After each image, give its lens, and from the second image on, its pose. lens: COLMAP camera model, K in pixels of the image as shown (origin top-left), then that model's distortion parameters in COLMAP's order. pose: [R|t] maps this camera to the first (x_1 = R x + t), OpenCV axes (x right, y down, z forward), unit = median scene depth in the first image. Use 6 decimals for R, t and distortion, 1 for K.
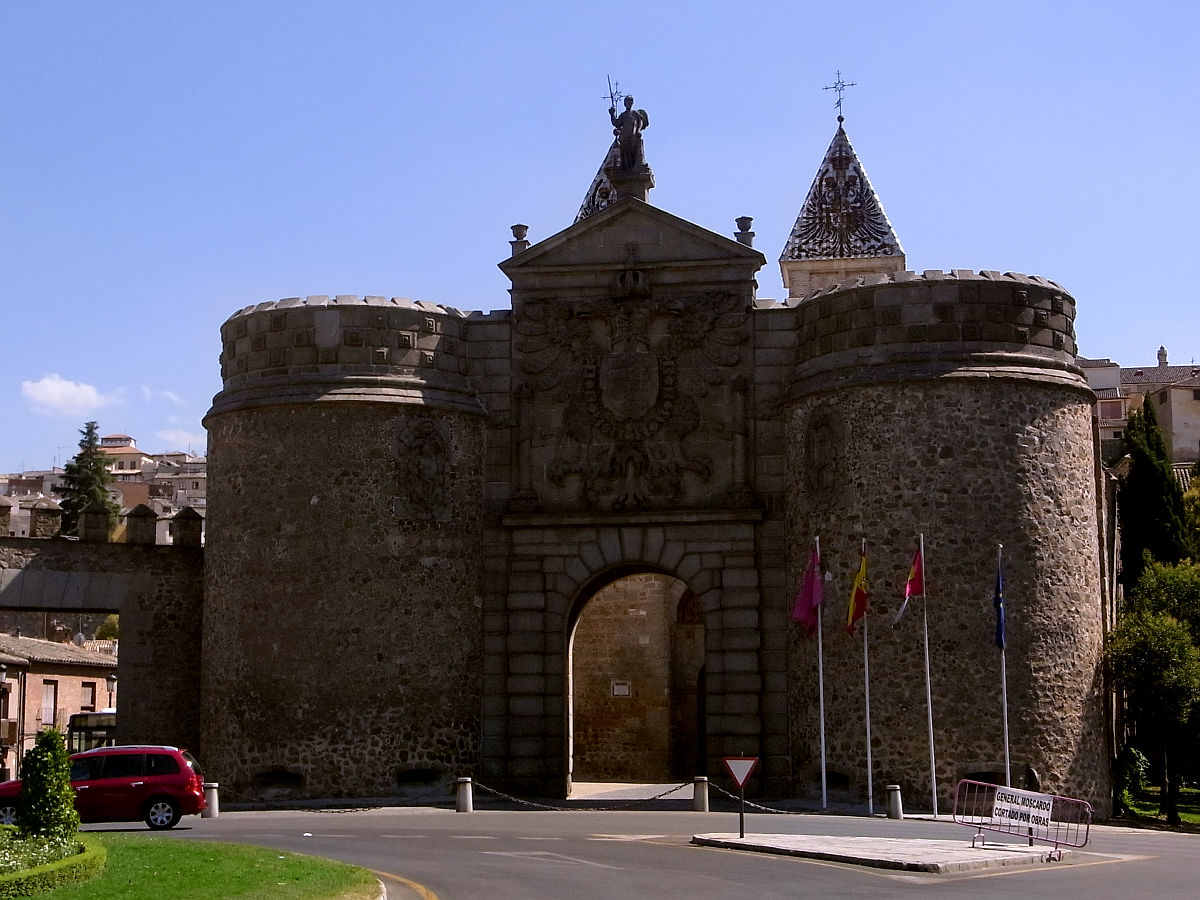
lens RADIAL K [[1954.2, 0, 600.3], [0, 1954.2, 449.8], [0, 0, 1]] dist [0.049374, 0.000000]
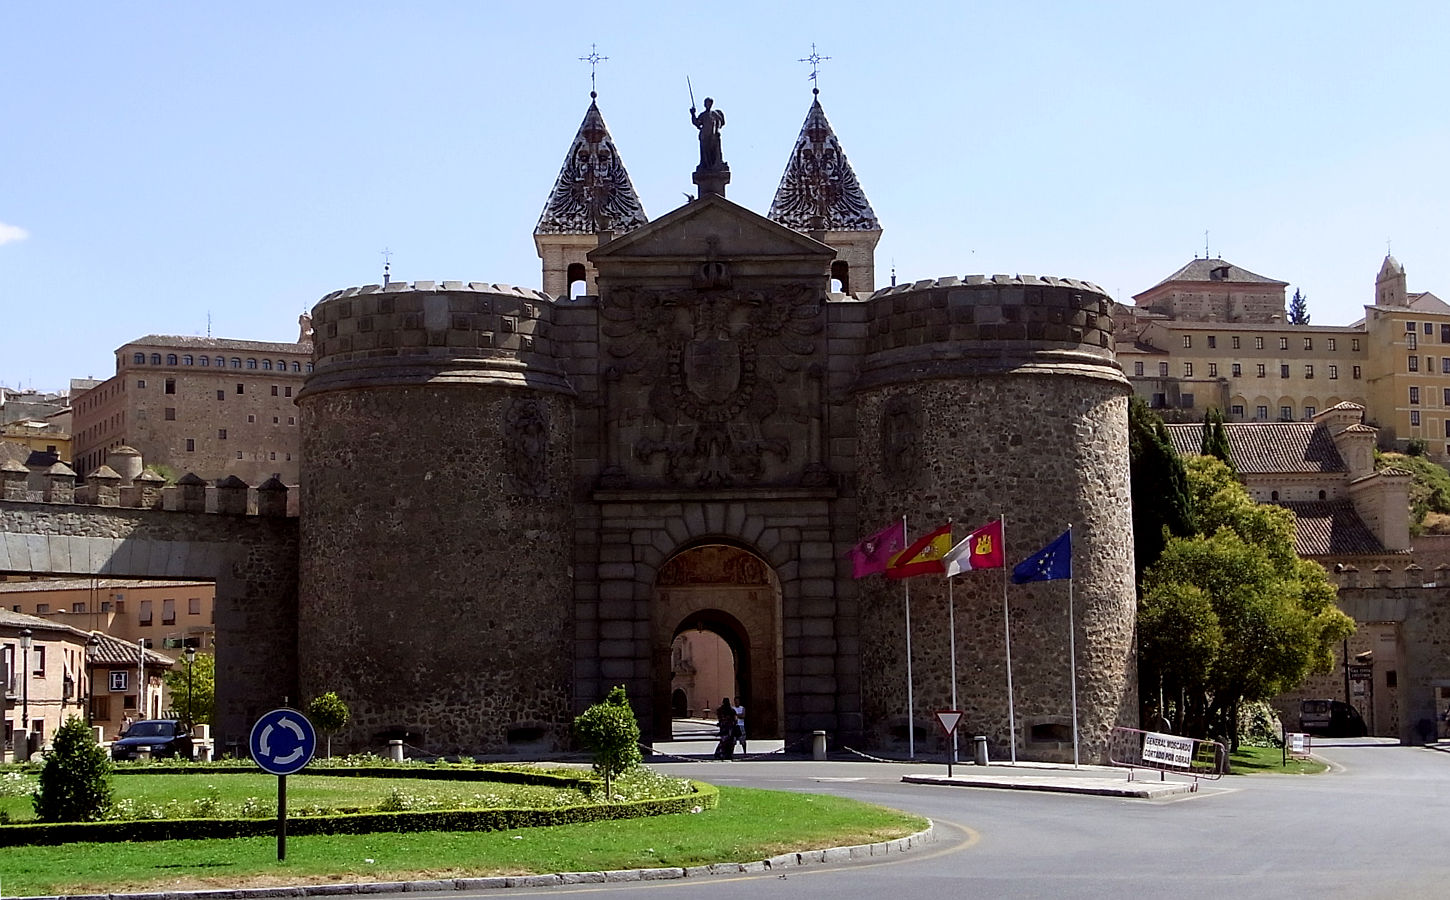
lens RADIAL K [[2180.2, 0, 724.3], [0, 2180.2, 452.5], [0, 0, 1]] dist [0.014697, 0.000000]
pose [[0.985355, 0.010866, 0.170166, -0.186314], [-0.016492, 0.999362, 0.031679, -0.026633], [-0.169714, -0.034021, 0.984906, -0.185552]]
